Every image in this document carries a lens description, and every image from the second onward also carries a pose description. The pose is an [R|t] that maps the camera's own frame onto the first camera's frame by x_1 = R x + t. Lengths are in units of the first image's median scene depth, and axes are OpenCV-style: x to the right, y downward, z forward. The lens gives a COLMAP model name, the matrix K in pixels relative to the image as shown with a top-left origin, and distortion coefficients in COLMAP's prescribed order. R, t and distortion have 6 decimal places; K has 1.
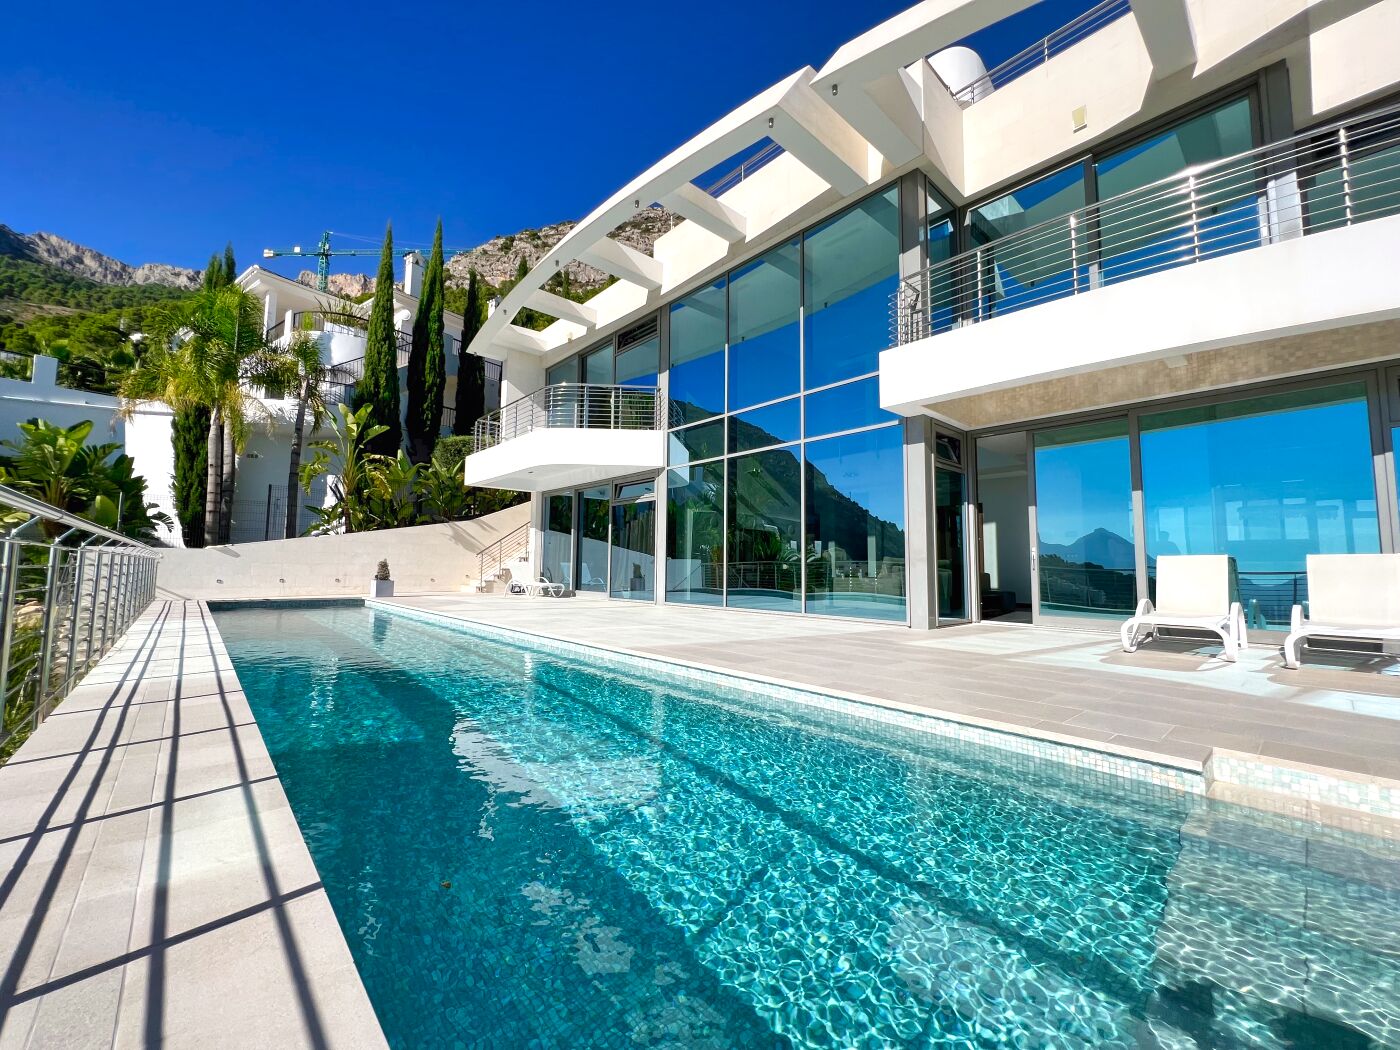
lens RADIAL K [[564.2, 0, 698.2], [0, 564.2, 520.4], [0, 0, 1]] dist [-0.002231, -0.000012]
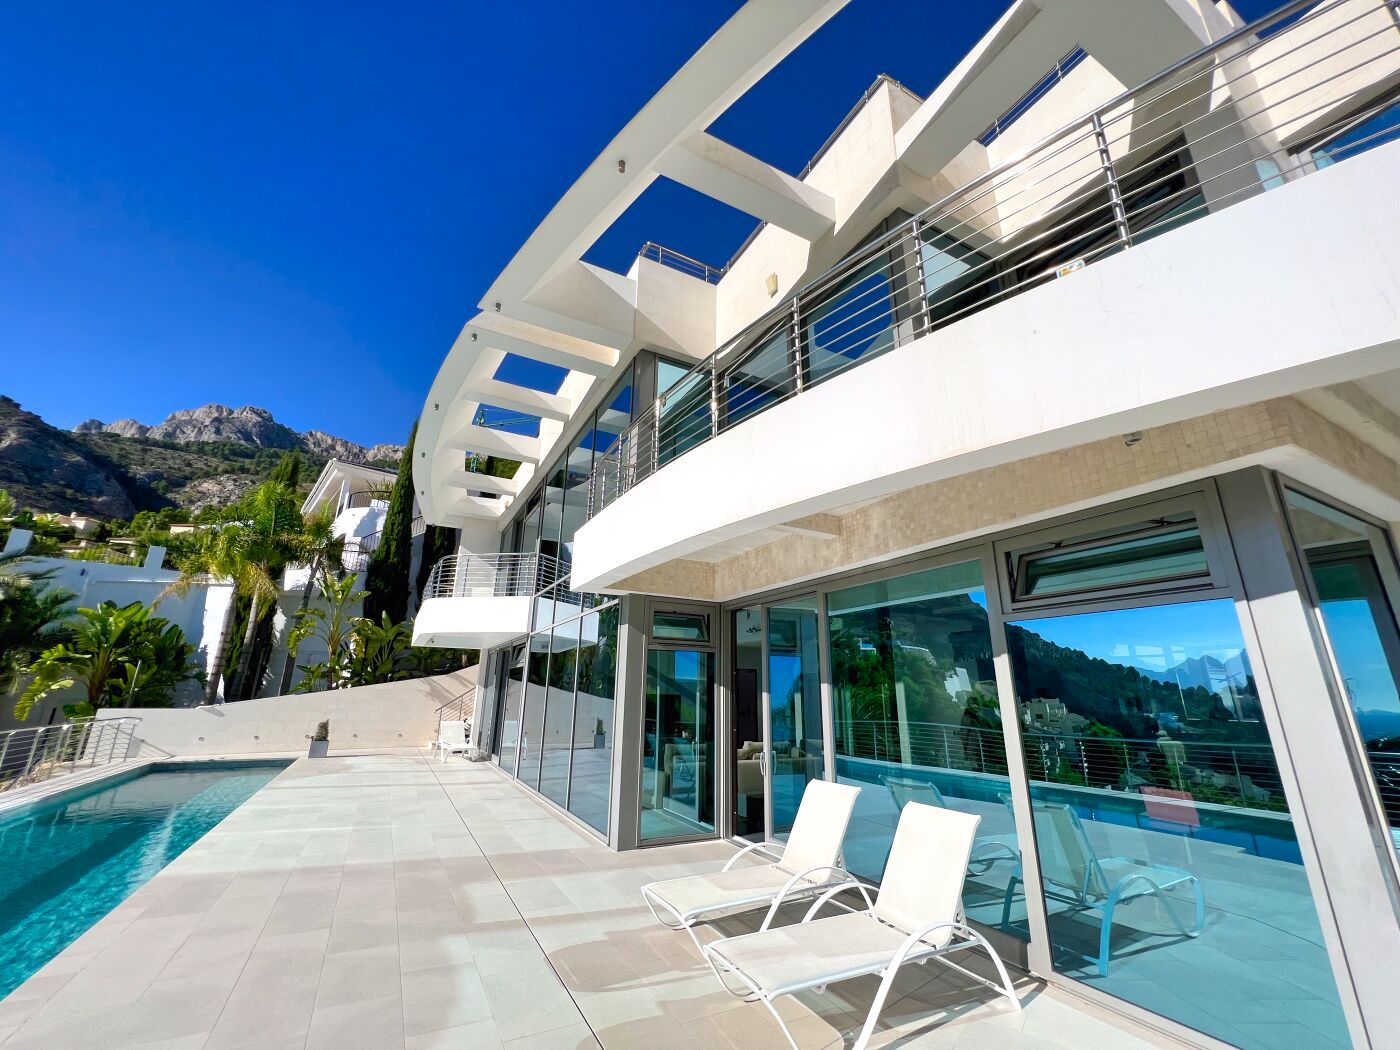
lens RADIAL K [[564.2, 0, 699.4], [0, 564.2, 523.7], [0, 0, 1]] dist [-0.002231, -0.000012]
pose [[0.971086, -0.066204, -0.229368, 0.337229], [0.016406, 0.977014, -0.212544, -0.046698], [0.238167, 0.202636, 0.949850, 0.057556]]
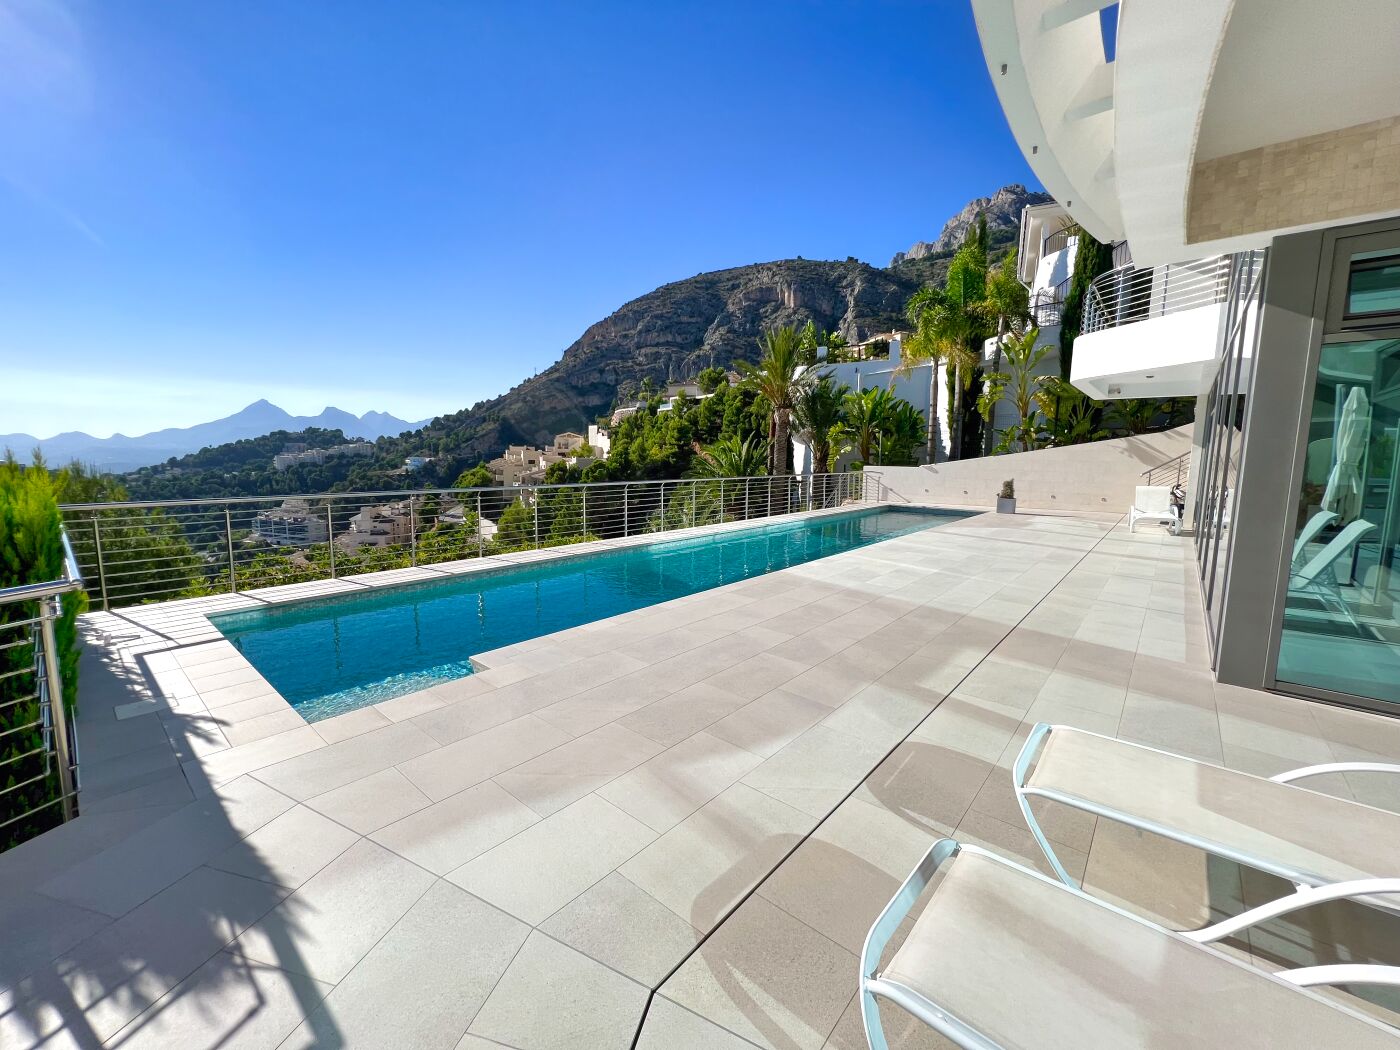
lens RADIAL K [[563.2, 0, 702.3], [0, 563.2, 526.3], [0, 0, 1]] dist [-0.002270, -0.001208]
pose [[0.135905, 0.120974, -0.983308, 0.374699], [0.072434, 0.988647, 0.131642, -0.023217], [0.988070, -0.089116, 0.125599, 0.212139]]
